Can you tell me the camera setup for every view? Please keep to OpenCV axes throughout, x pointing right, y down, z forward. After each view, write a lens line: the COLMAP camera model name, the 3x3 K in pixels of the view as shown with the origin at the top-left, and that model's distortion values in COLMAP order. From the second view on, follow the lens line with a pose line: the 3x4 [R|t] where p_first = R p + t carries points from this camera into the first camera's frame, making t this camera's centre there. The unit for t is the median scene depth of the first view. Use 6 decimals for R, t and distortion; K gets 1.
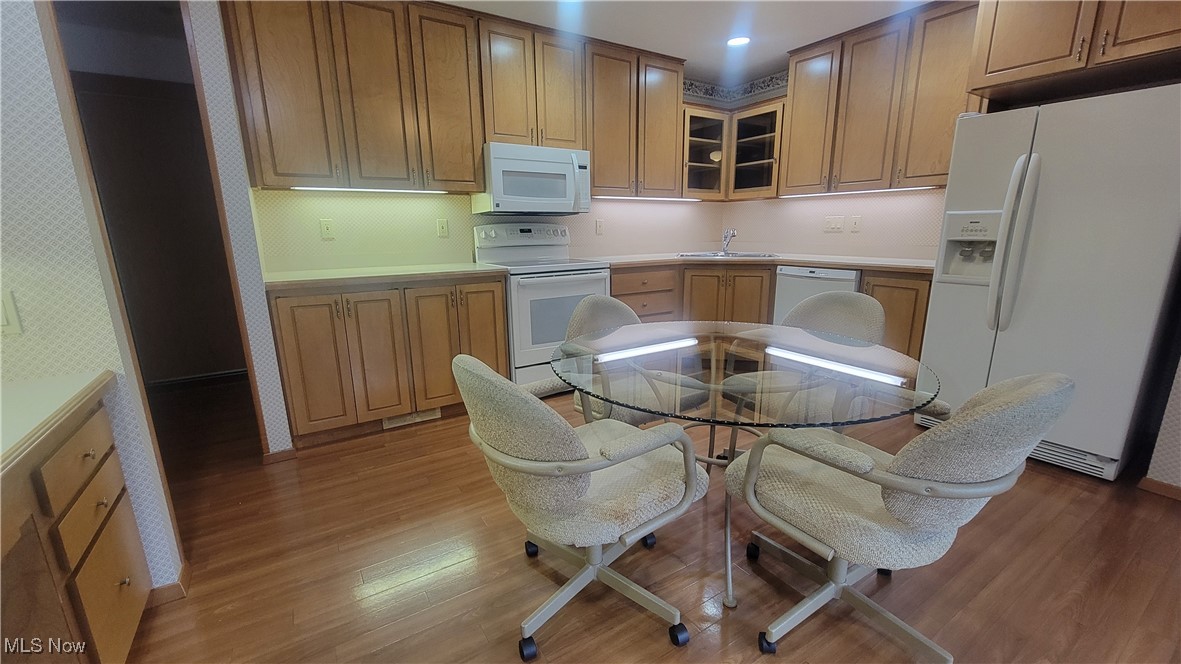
lens RADIAL K [[482.2, 0, 590.5], [0, 482.2, 332.0], [0, 0, 1]] dist [0.001446, 0.000527]
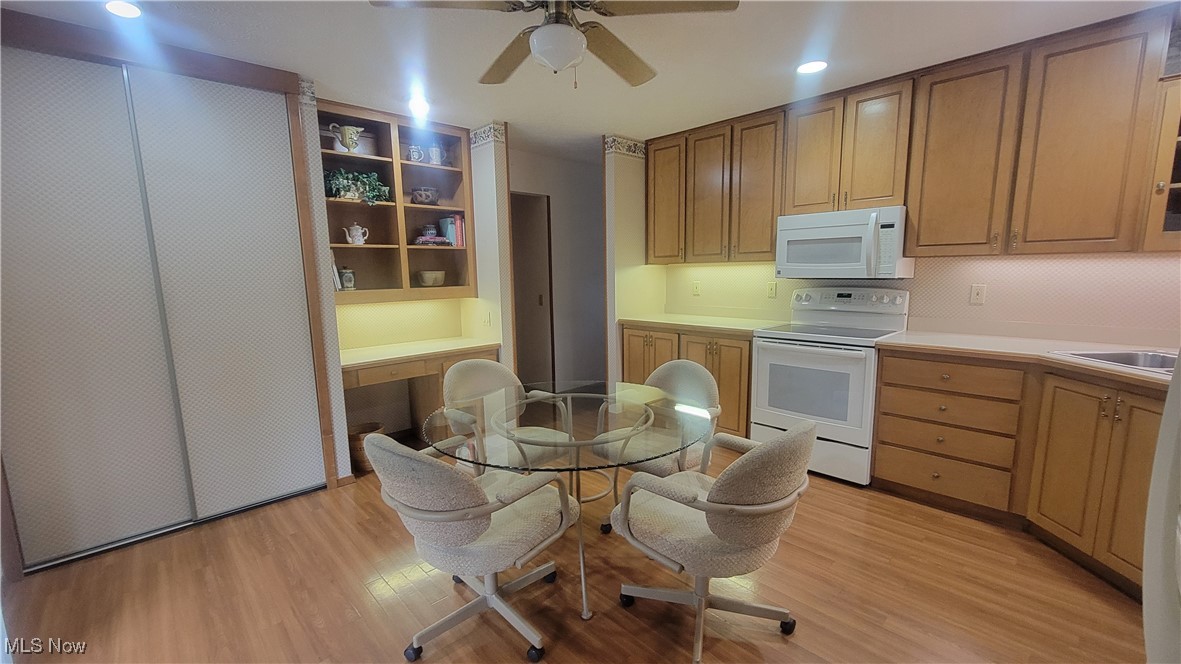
lens RADIAL K [[482.2, 0, 590.5], [0, 482.2, 332.0], [0, 0, 1]] dist [0.001446, 0.000527]
pose [[0.191010, 0.136839, -0.972003, 0.774806], [-0.190159, 0.976635, 0.100122, -0.155713], [0.962992, 0.165711, 0.212569, 0.370501]]
